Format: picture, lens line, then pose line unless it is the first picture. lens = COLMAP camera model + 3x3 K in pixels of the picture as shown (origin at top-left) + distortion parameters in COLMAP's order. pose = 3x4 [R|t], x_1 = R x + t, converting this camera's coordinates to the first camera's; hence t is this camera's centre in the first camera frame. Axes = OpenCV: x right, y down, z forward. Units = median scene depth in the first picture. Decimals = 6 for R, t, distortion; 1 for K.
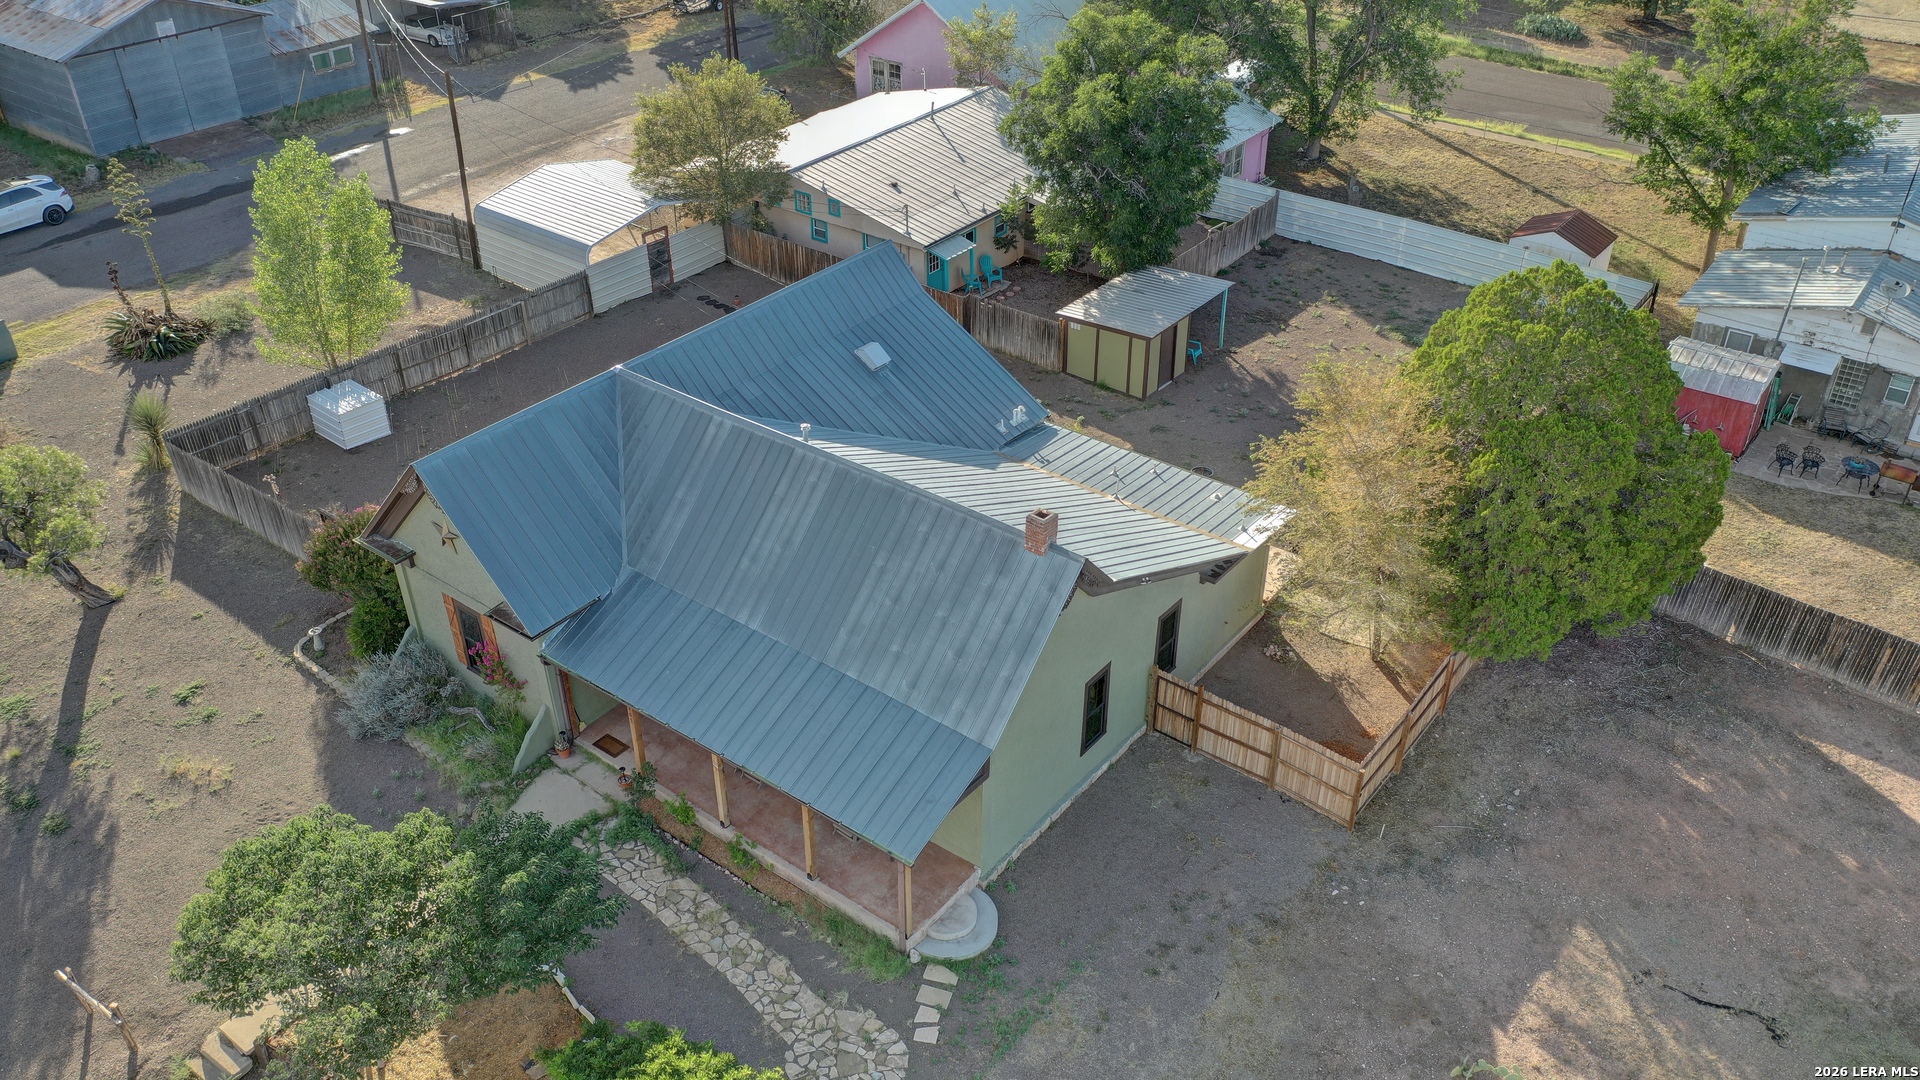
lens RADIAL K [[1511.2, 0, 960.0], [0, 1511.2, 540.0], [0, 0, 1]] dist [0.002141, 0.002746]
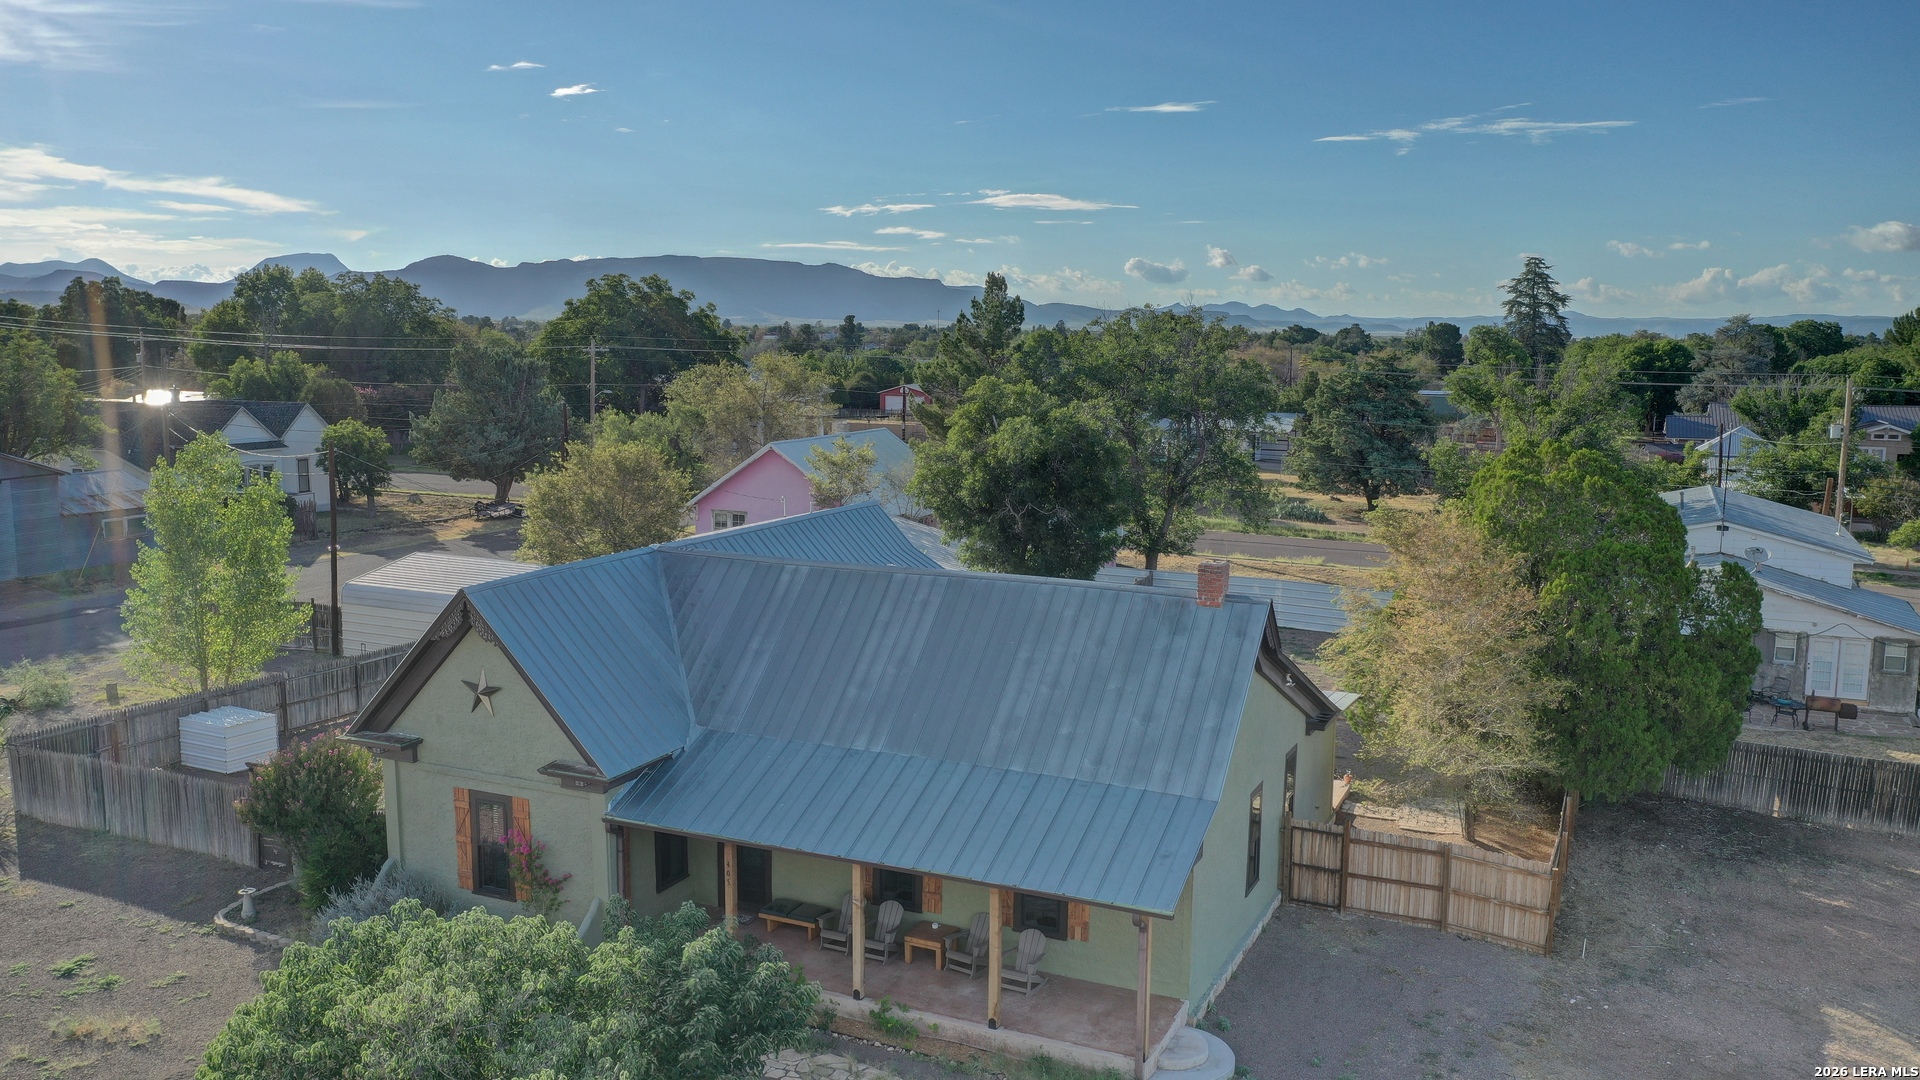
lens RADIAL K [[1511.2, 0, 960.0], [0, 1511.2, 540.0], [0, 0, 1]] dist [0.002141, 0.002746]
pose [[0.975504, -0.019720, 0.219097, -0.261123], [0.110409, 0.905334, -0.410097, 0.289607], [-0.190269, 0.424242, 0.885334, 0.172904]]
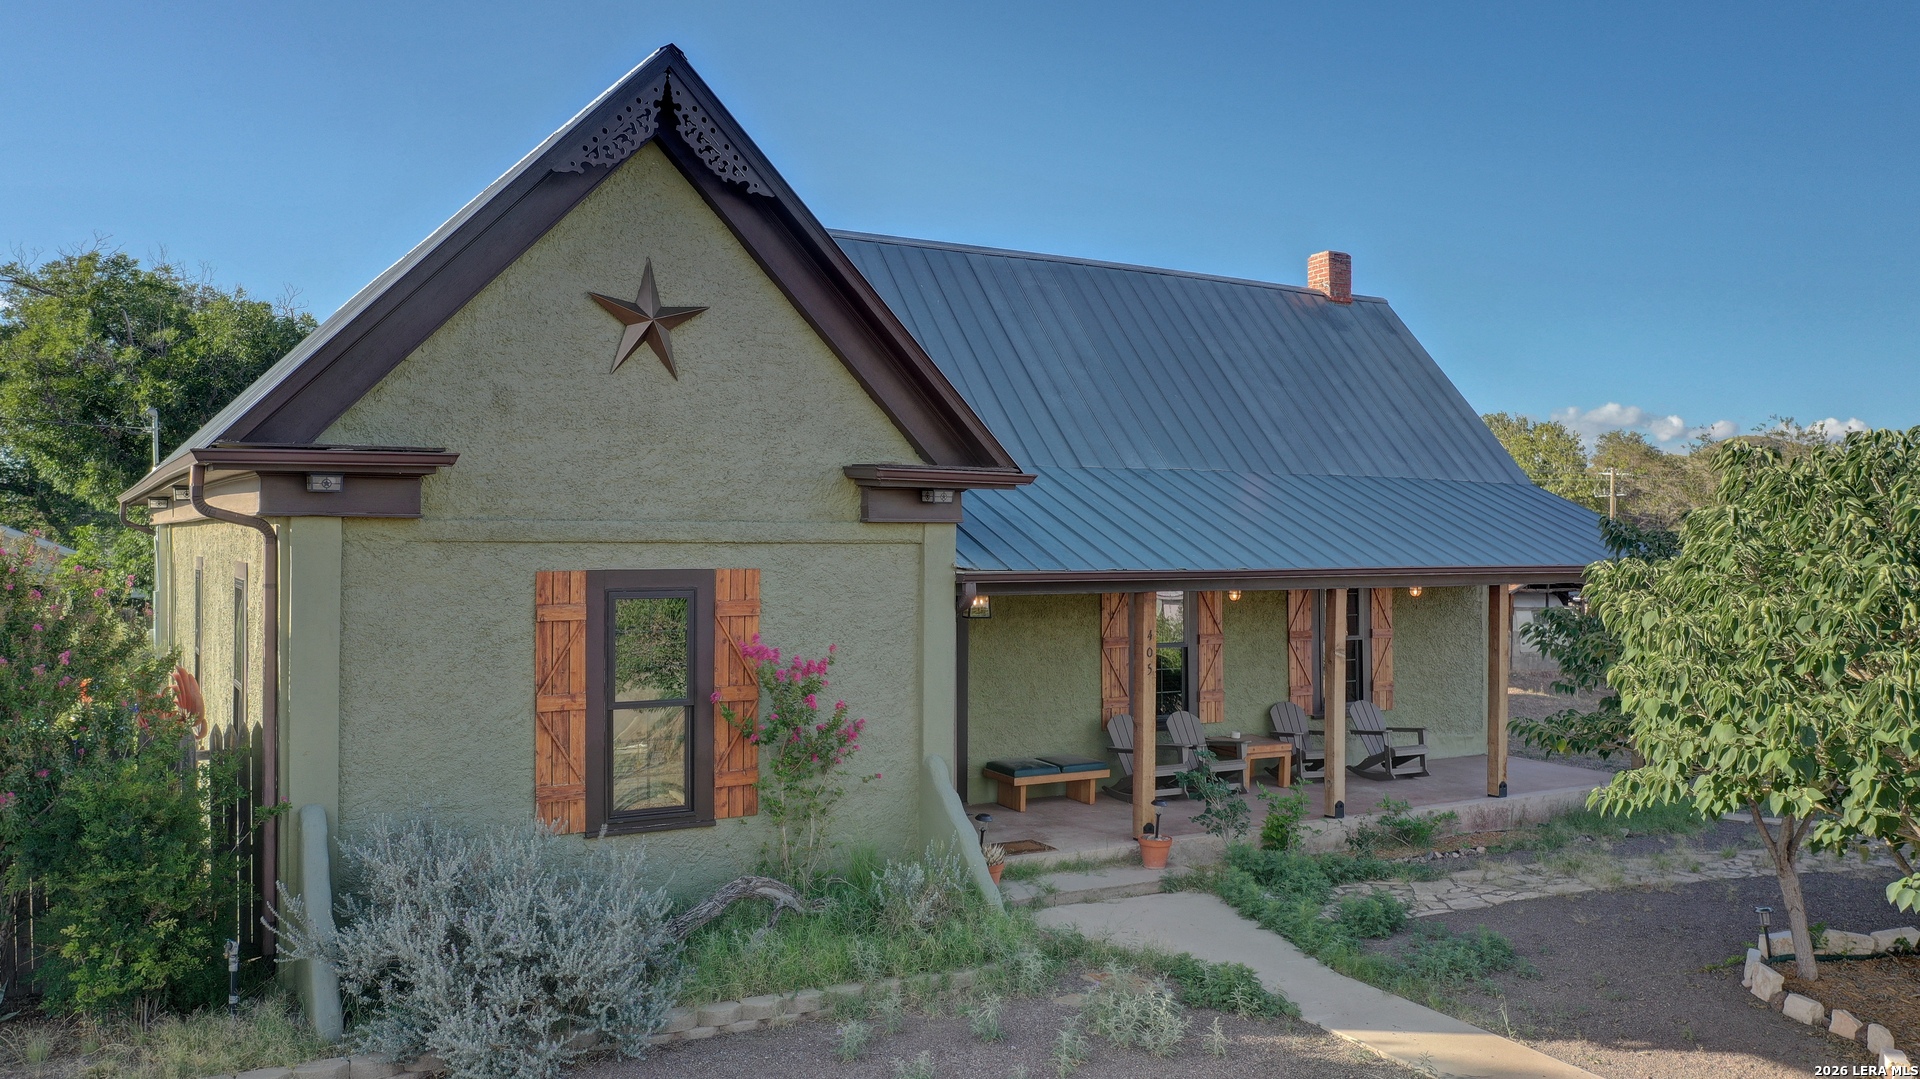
lens RADIAL K [[1511.2, 0, 960.0], [0, 1511.2, 539.5], [0, 0, 1]] dist [0.002141, 0.002746]
pose [[0.377087, 0.001617, 0.926176, -0.630413], [0.494301, 0.845322, -0.202727, 0.144947], [-0.783245, 0.534255, 0.317961, 0.850585]]
